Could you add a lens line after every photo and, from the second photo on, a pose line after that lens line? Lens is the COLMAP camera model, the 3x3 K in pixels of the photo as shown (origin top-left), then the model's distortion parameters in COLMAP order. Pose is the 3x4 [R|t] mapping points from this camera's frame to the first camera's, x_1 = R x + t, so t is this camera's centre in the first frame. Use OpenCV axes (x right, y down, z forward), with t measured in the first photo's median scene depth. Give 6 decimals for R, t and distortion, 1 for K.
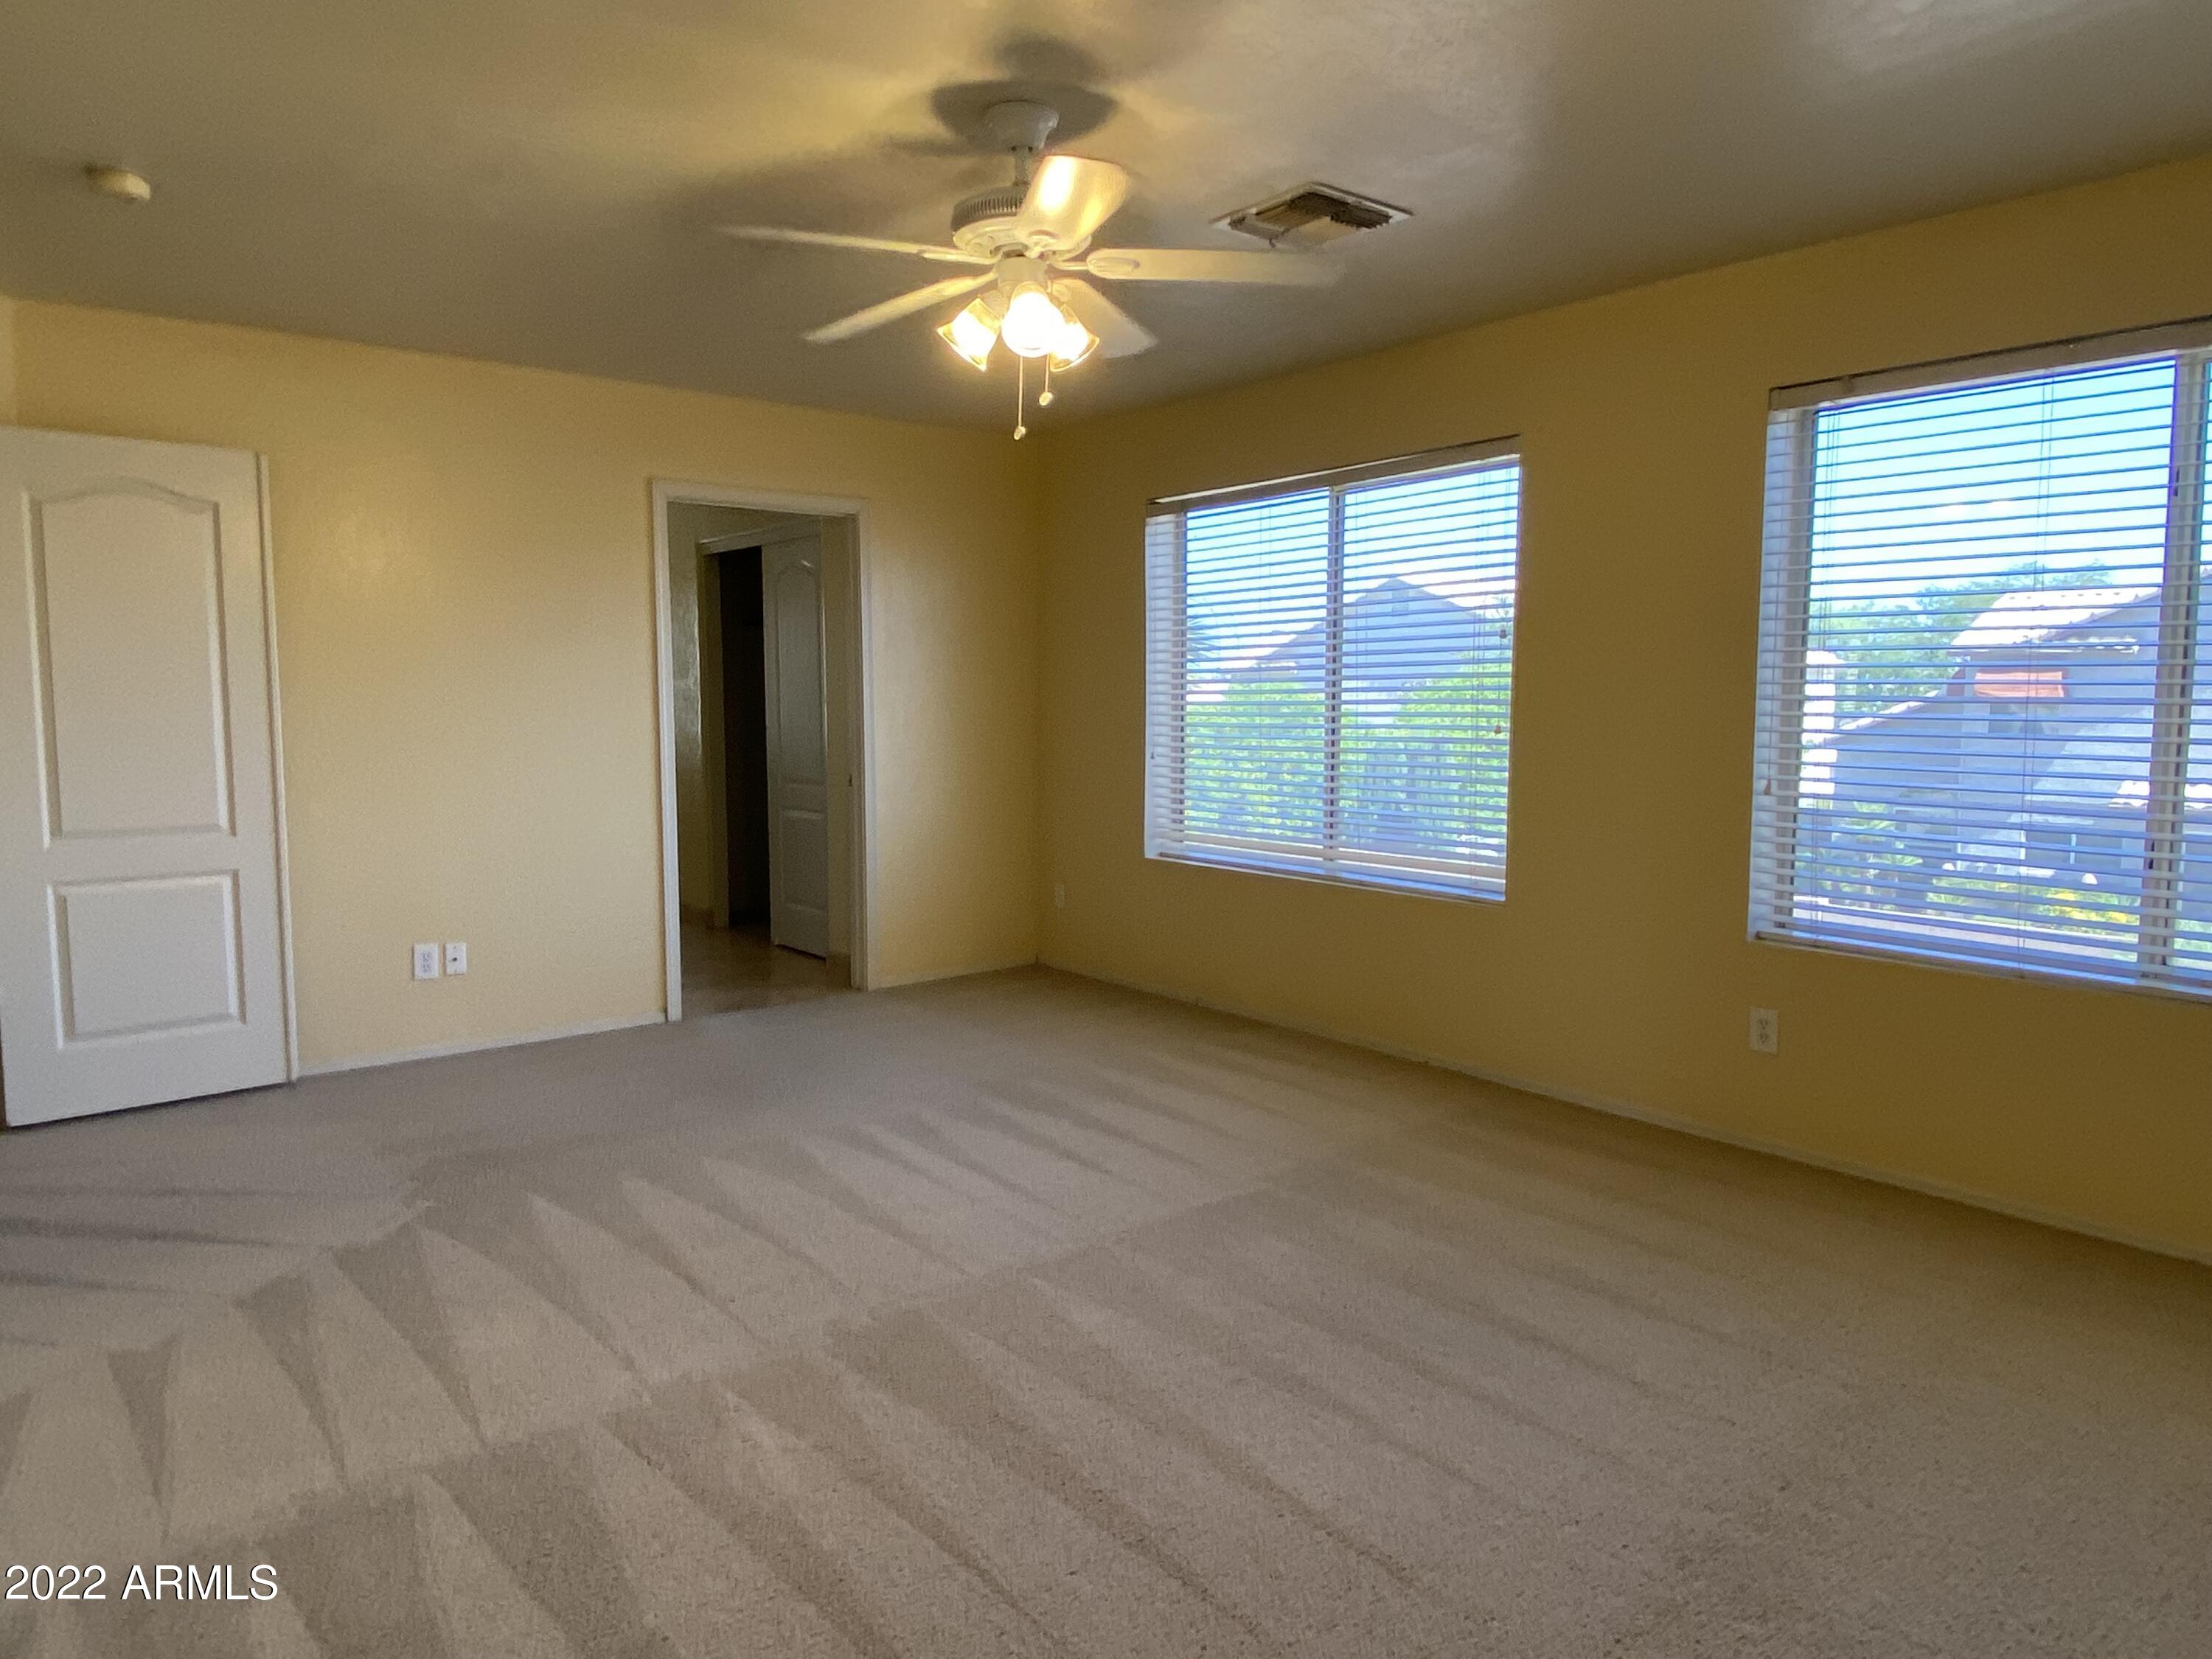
lens RADIAL K [[1406.0, 0, 1090.7], [0, 1406.0, 828.0], [0, 0, 1]] dist [0.097981, -0.120417]
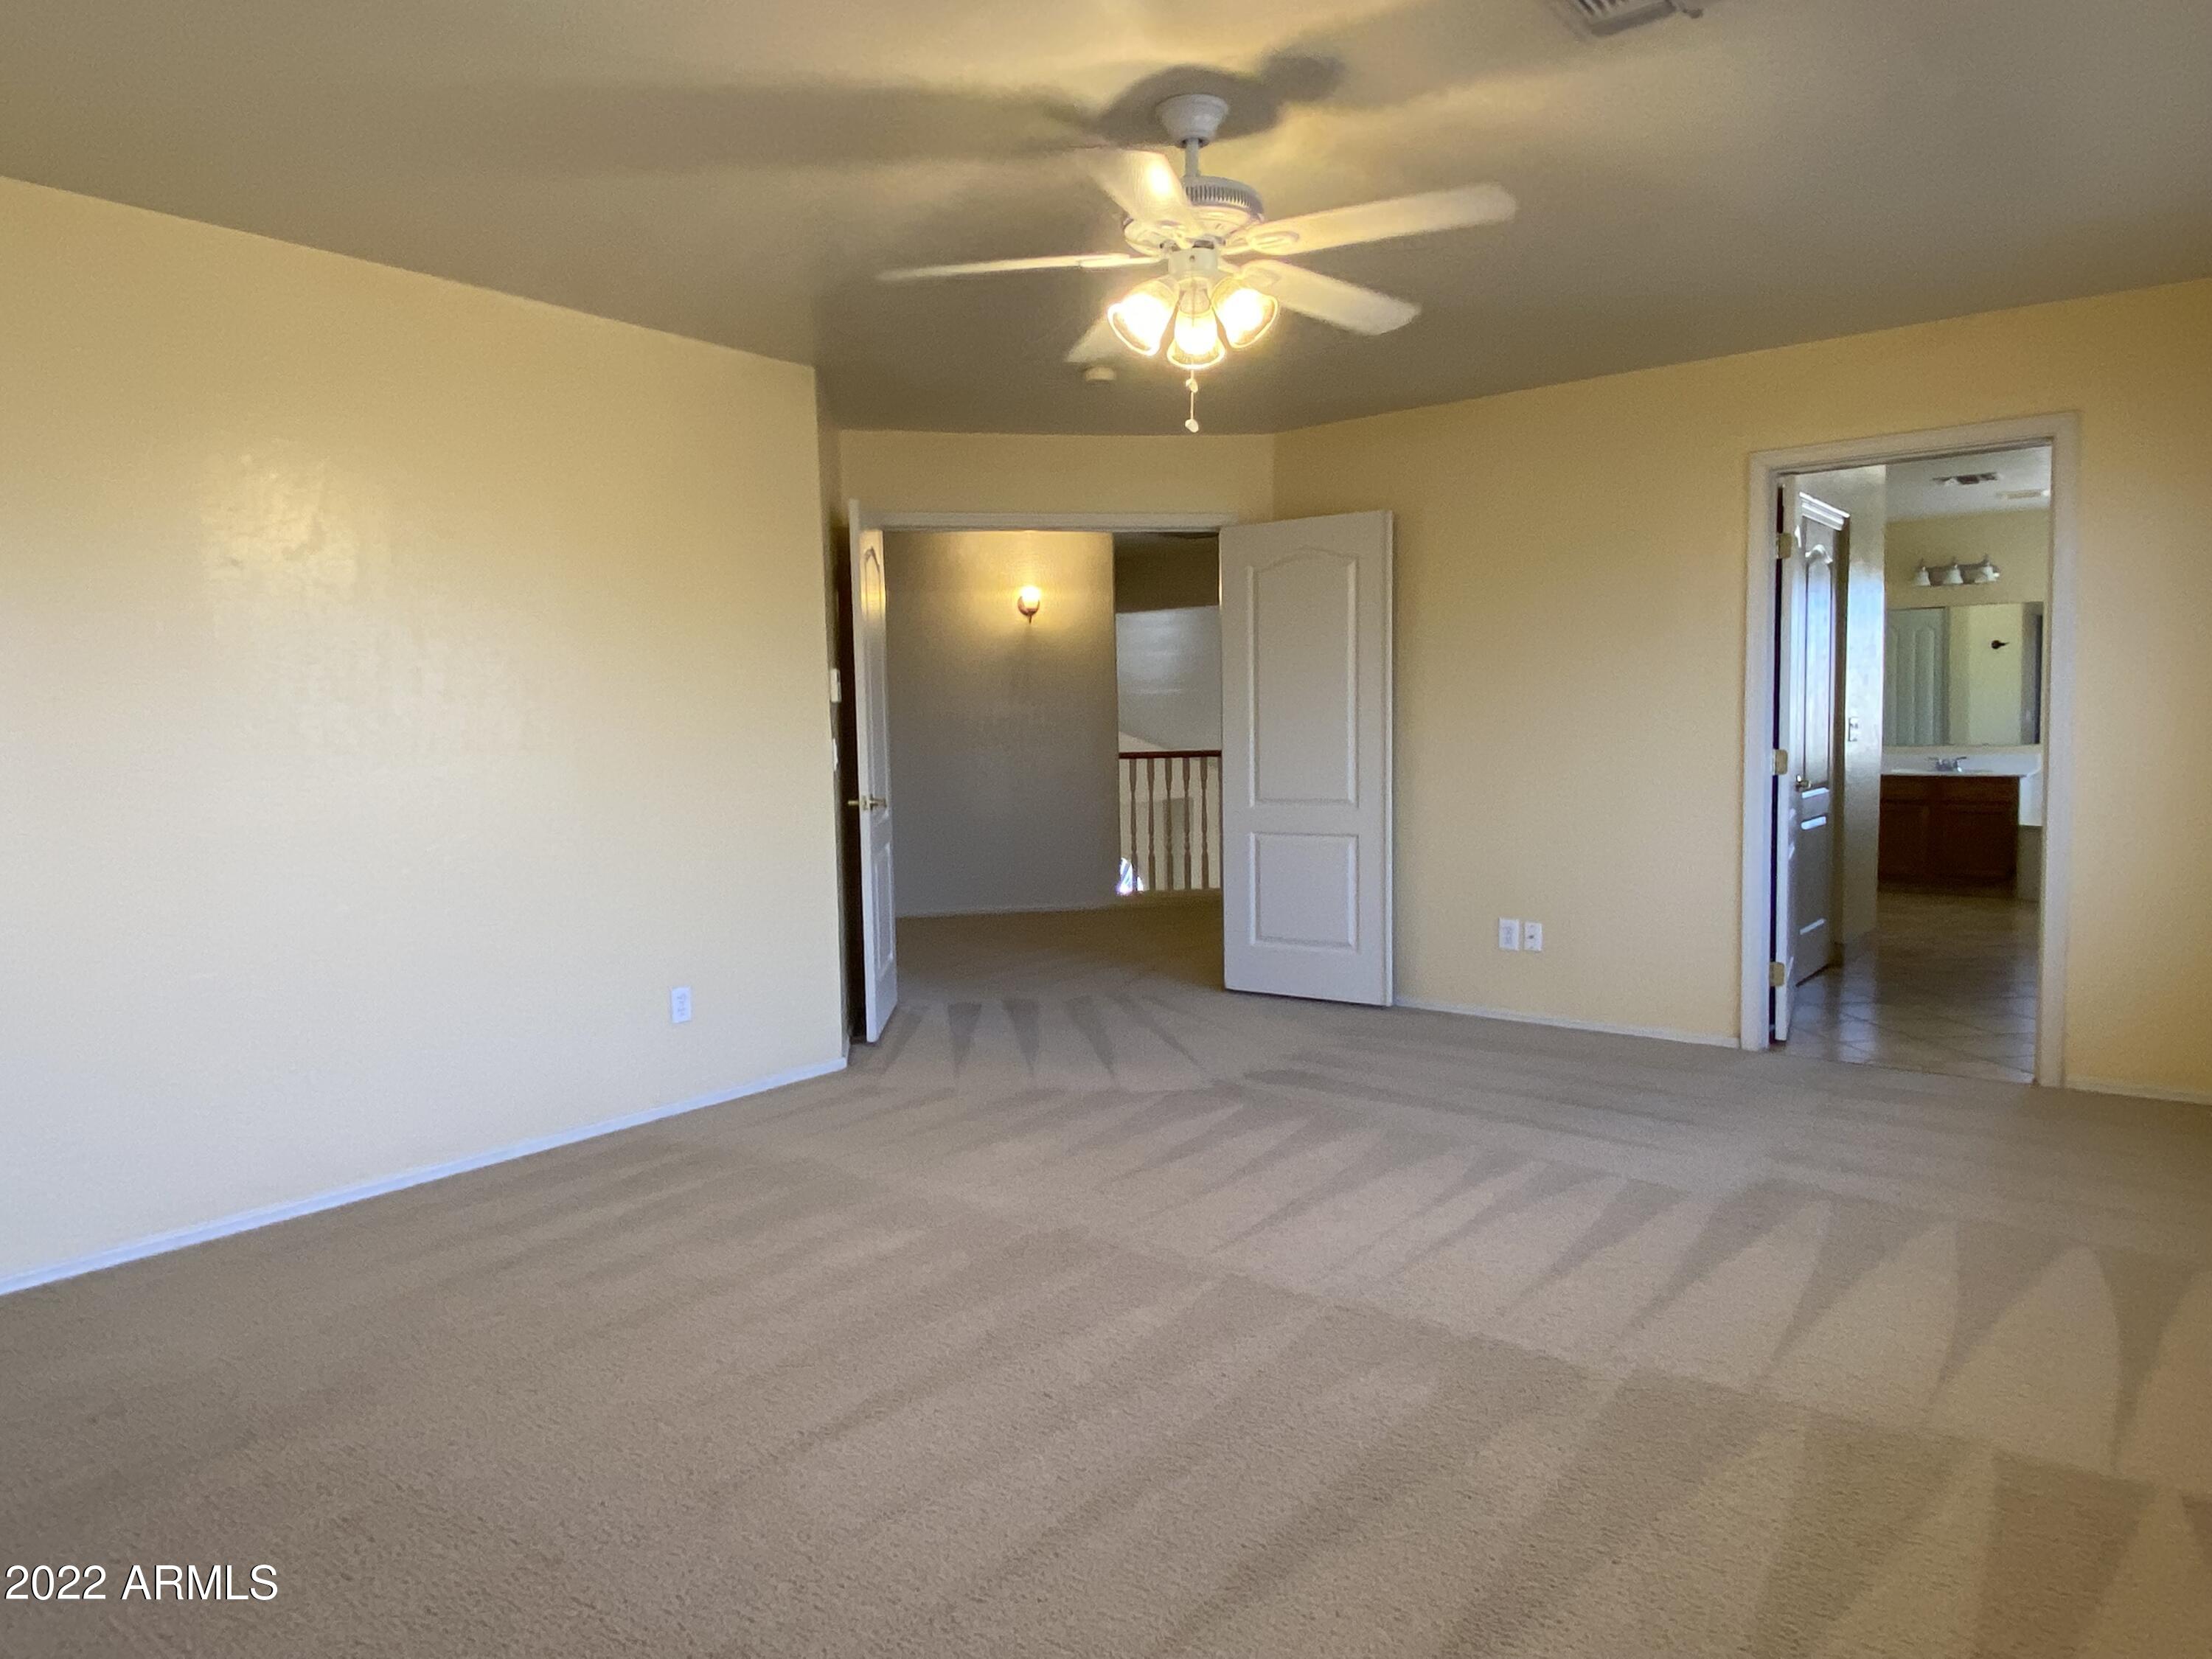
lens RADIAL K [[1406.0, 0, 1090.7], [0, 1406.0, 828.0], [0, 0, 1]] dist [0.097981, -0.120417]
pose [[0.233961, 0.072654, -0.969527, 0.695993], [-0.074180, 0.995631, 0.056709, -0.037676], [0.969412, 0.058652, 0.238329, 0.525831]]
